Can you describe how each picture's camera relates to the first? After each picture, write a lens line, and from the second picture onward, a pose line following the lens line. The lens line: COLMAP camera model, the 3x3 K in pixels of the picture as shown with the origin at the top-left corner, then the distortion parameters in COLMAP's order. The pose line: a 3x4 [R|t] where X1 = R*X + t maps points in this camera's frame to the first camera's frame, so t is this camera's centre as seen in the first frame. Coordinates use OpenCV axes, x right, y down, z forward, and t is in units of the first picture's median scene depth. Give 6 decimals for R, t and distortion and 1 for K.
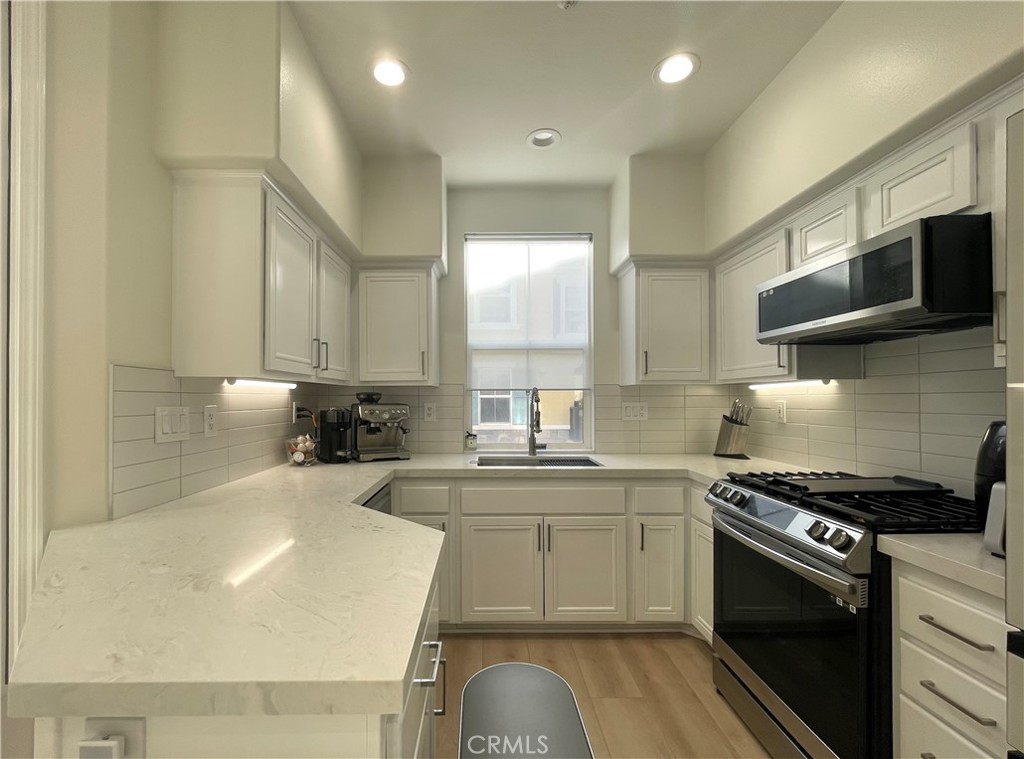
lens RADIAL K [[446.2, 0, 484.4], [0, 446.2, 394.6], [0, 0, 1]] dist [0.000589, 0.000215]
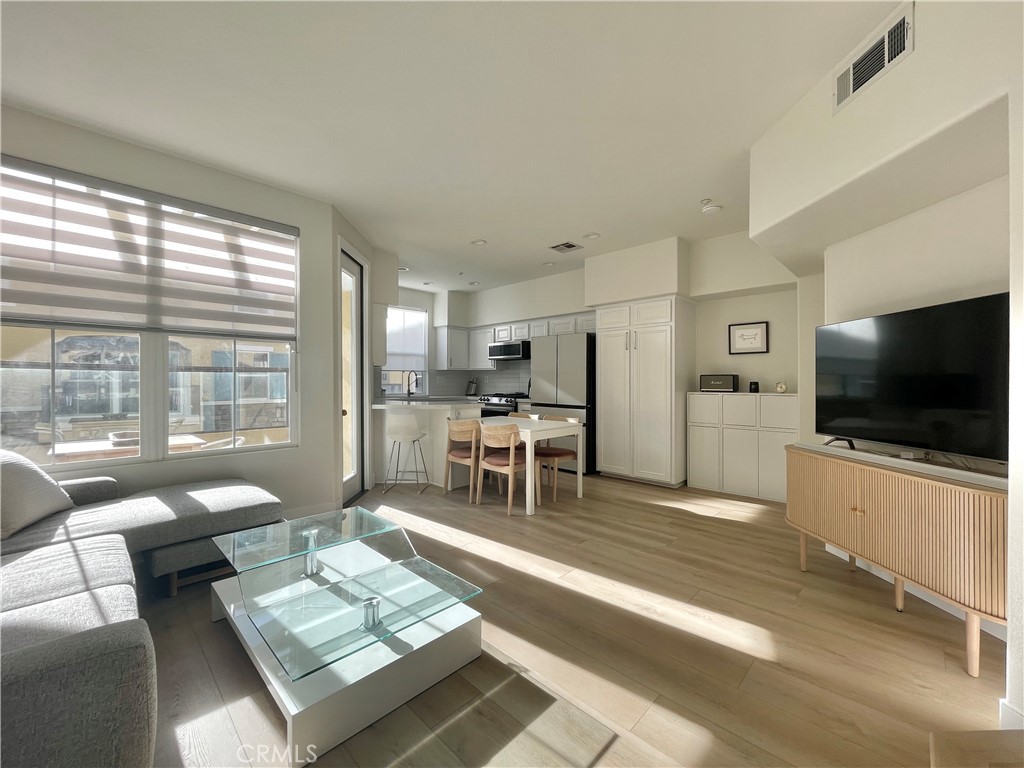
lens RADIAL K [[418.9, 0, 516.9], [0, 418.9, 378.9], [0, 0, 1]] dist [-0.001071, -0.001102]
pose [[0.693190, 0.002017, 0.720752, -1.275776], [-0.005353, 0.999983, 0.002351, 0.027907], [-0.720735, -0.005488, 0.693189, -1.162614]]
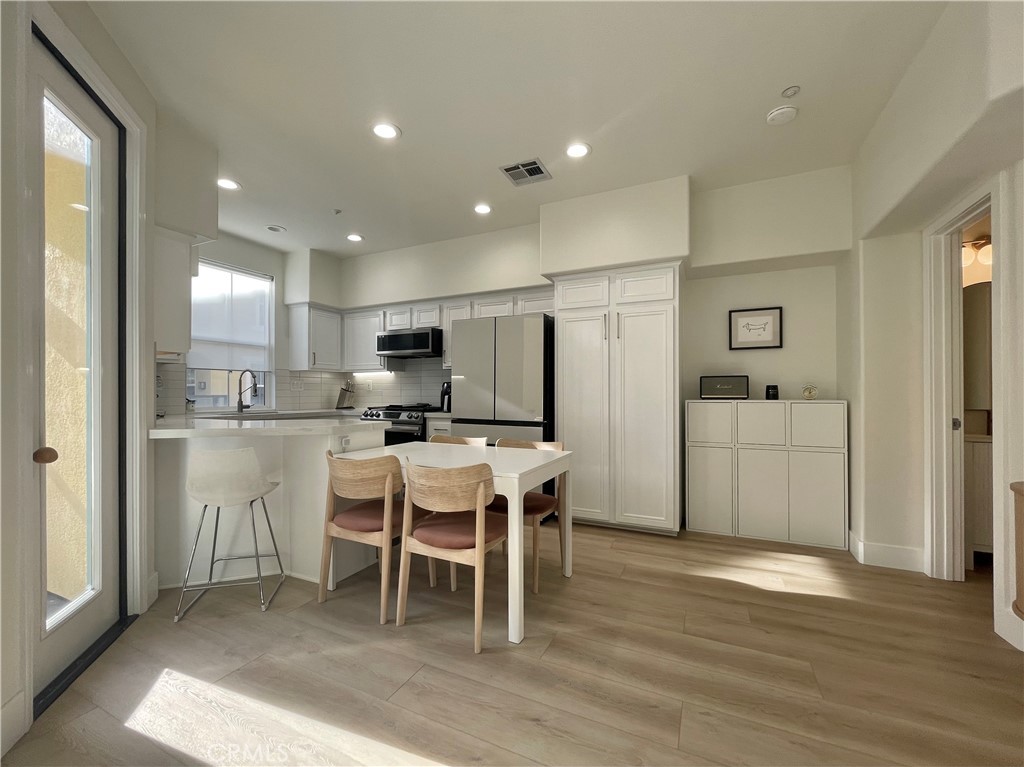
lens RADIAL K [[418.9, 0, 515.5], [0, 418.9, 391.3], [0, 0, 1]] dist [-0.001071, -0.001102]
pose [[0.424375, 0.004340, 0.905476, -0.880416], [-0.006839, 0.999975, -0.001588, 0.063586], [-0.905461, -0.005518, 0.424394, -0.524686]]
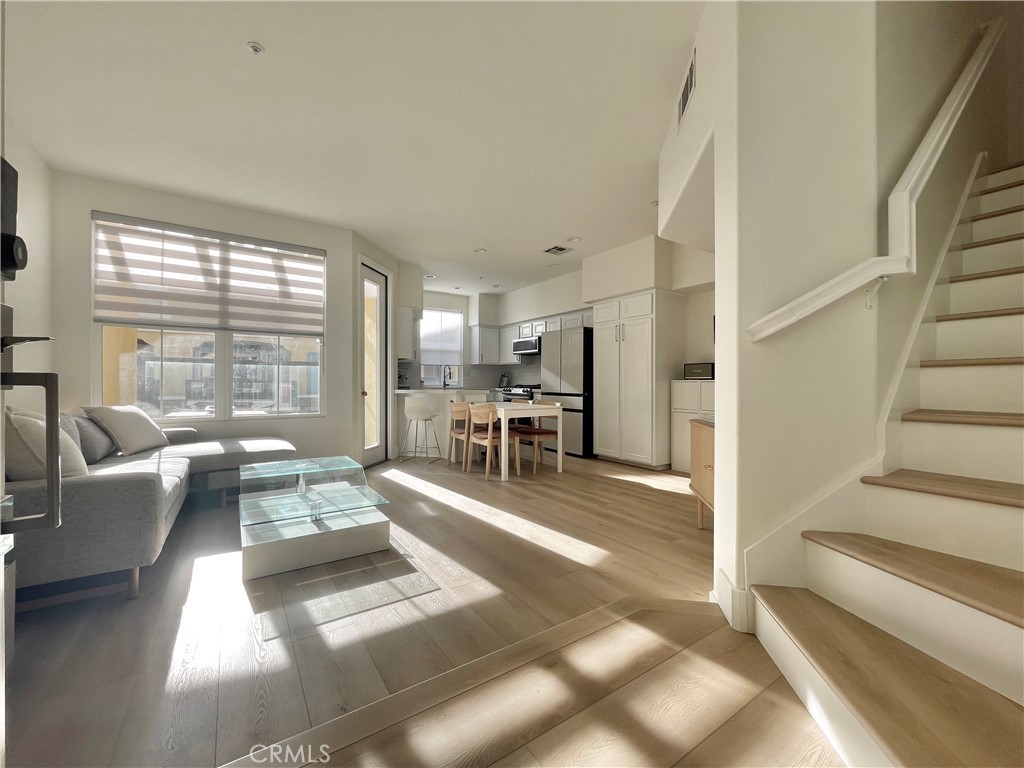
lens RADIAL K [[418.9, 0, 515.5], [0, 418.9, 380.0], [0, 0, 1]] dist [-0.001071, -0.001102]
pose [[0.825115, 0.005081, 0.564942, -1.133592], [-0.007062, 0.999974, 0.001321, 0.085758], [-0.564921, -0.005080, 0.825130, -1.610303]]
